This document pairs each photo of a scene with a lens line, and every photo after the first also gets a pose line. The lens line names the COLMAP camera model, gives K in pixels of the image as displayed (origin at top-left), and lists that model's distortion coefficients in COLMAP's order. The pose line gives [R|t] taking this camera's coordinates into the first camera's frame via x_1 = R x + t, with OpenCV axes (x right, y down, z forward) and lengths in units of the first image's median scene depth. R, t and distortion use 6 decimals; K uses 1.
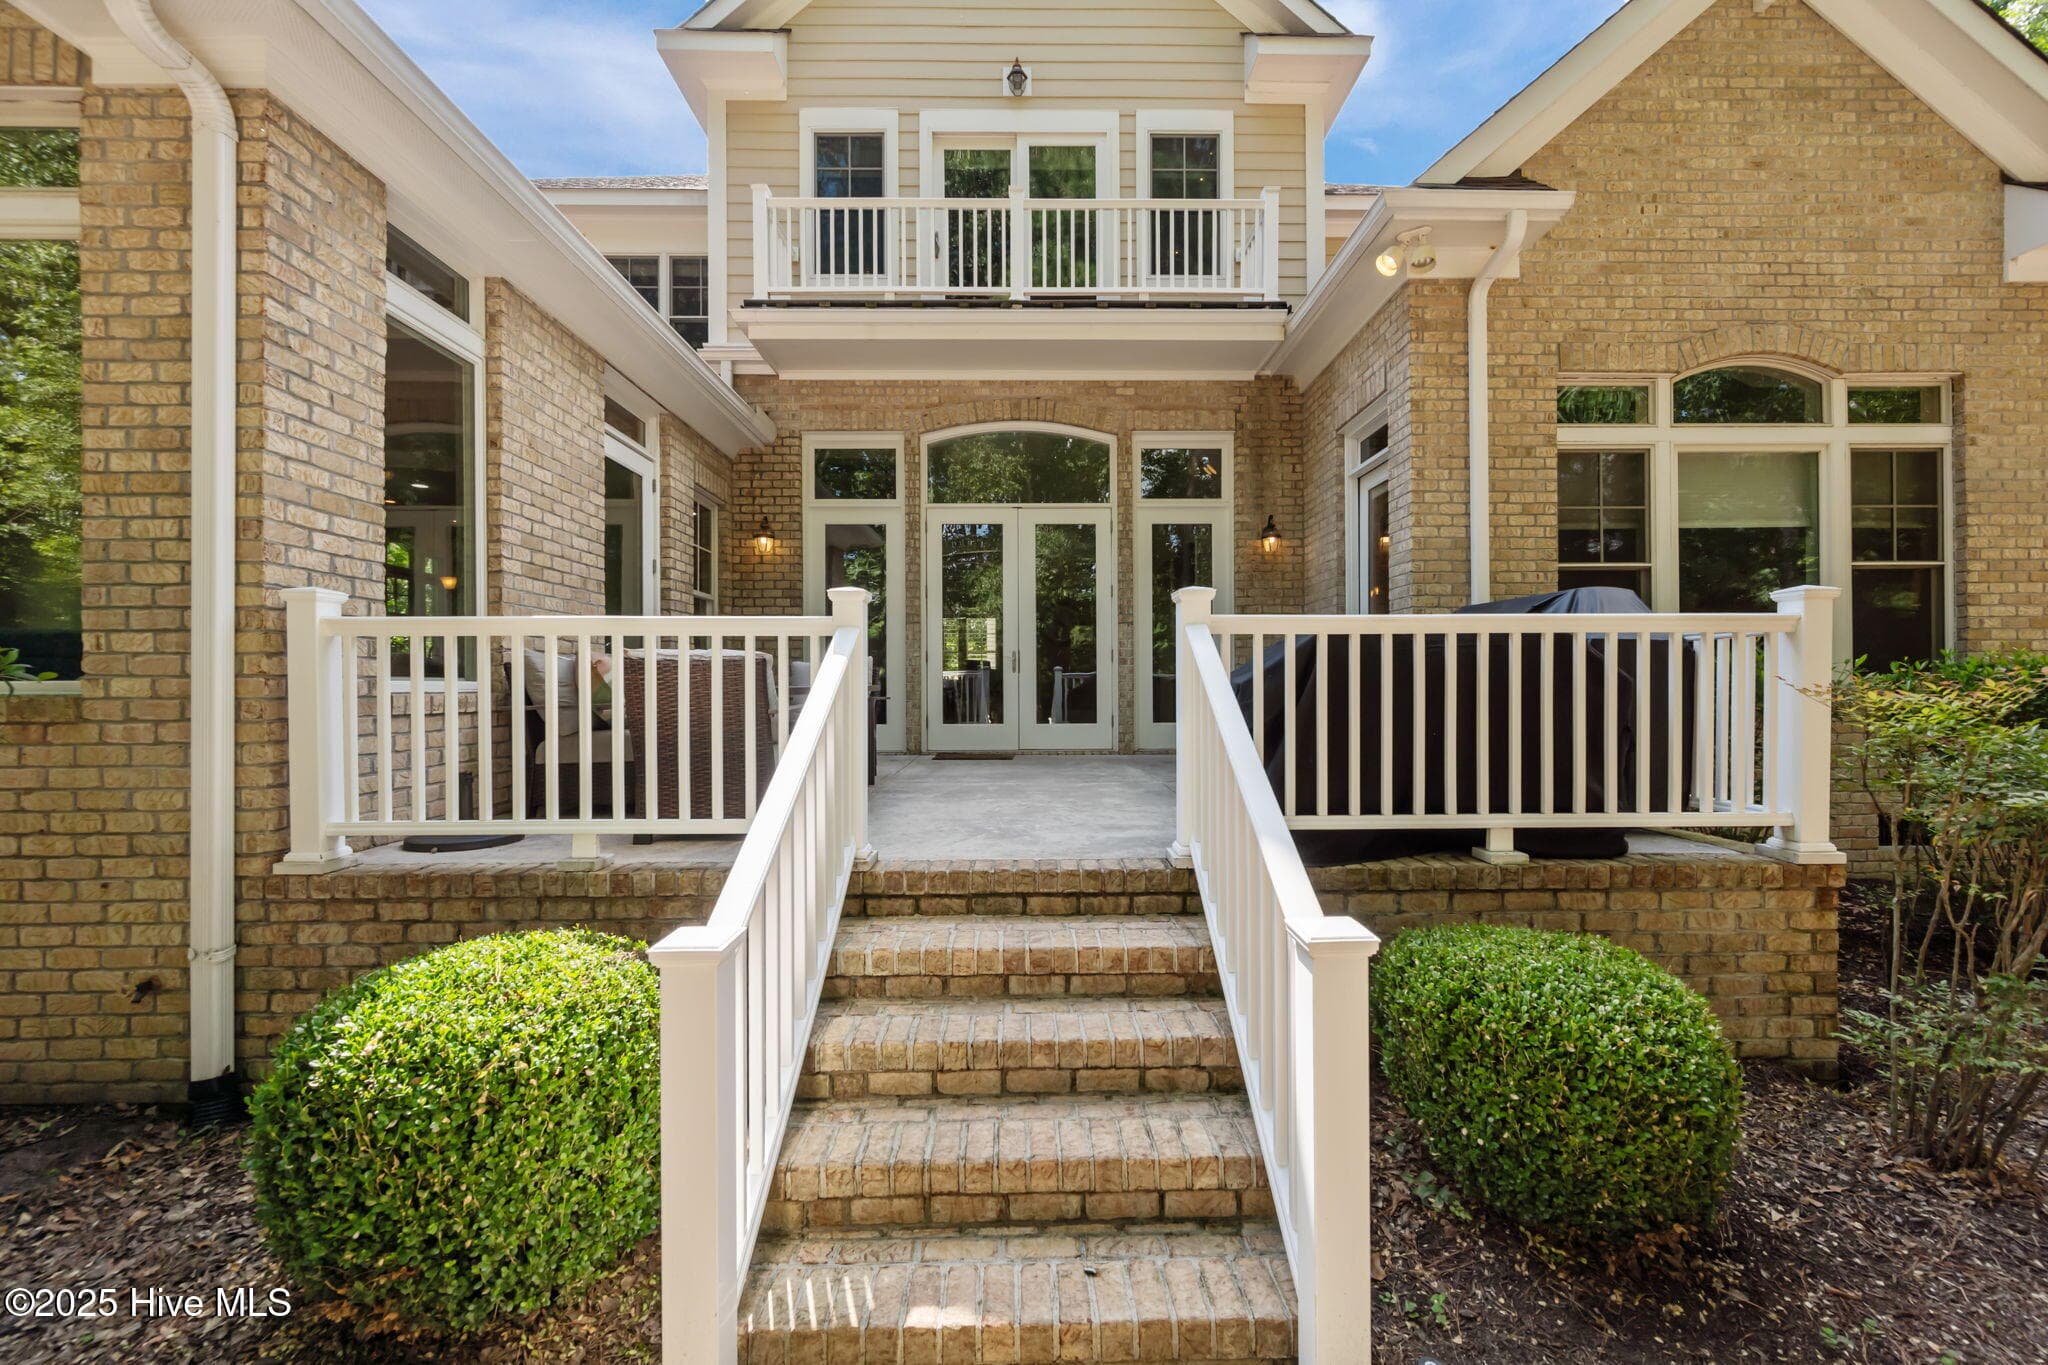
lens RADIAL K [[817.7, 0, 1032.1], [0, 817.7, 690.7], [0, 0, 1]] dist [-0.000139, 0.000468]
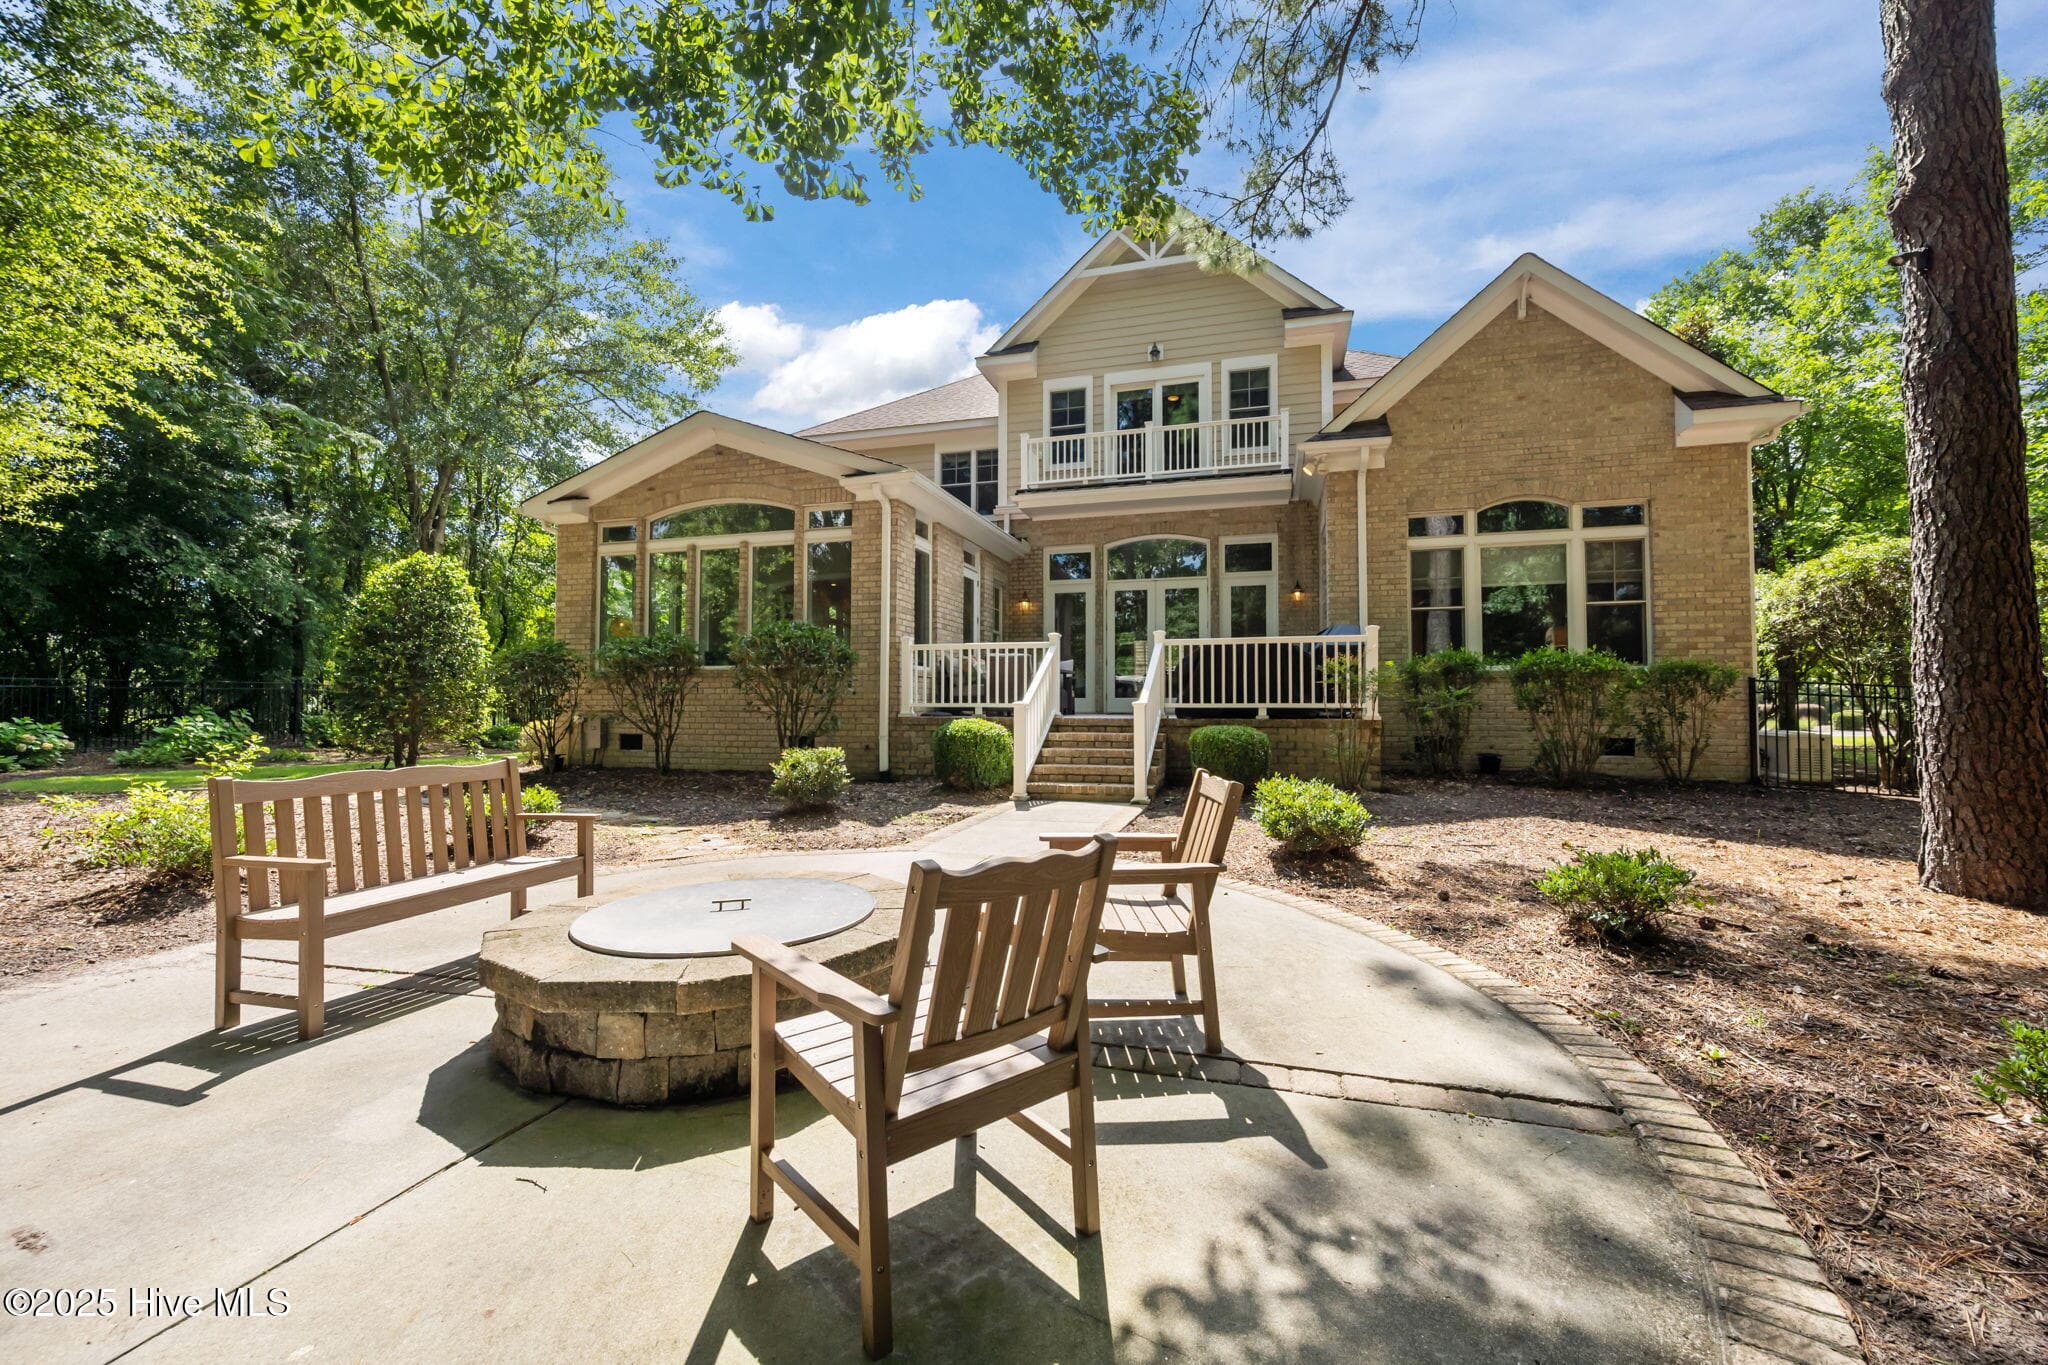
lens RADIAL K [[817.7, 0, 1032.1], [0, 817.7, 690.7], [0, 0, 1]] dist [-0.000139, 0.000468]
pose [[0.957473, -0.001217, -0.288522, 0.337904], [-0.006411, 0.999654, -0.025492, 0.100399], [0.288453, 0.026257, 0.957134, -1.146648]]
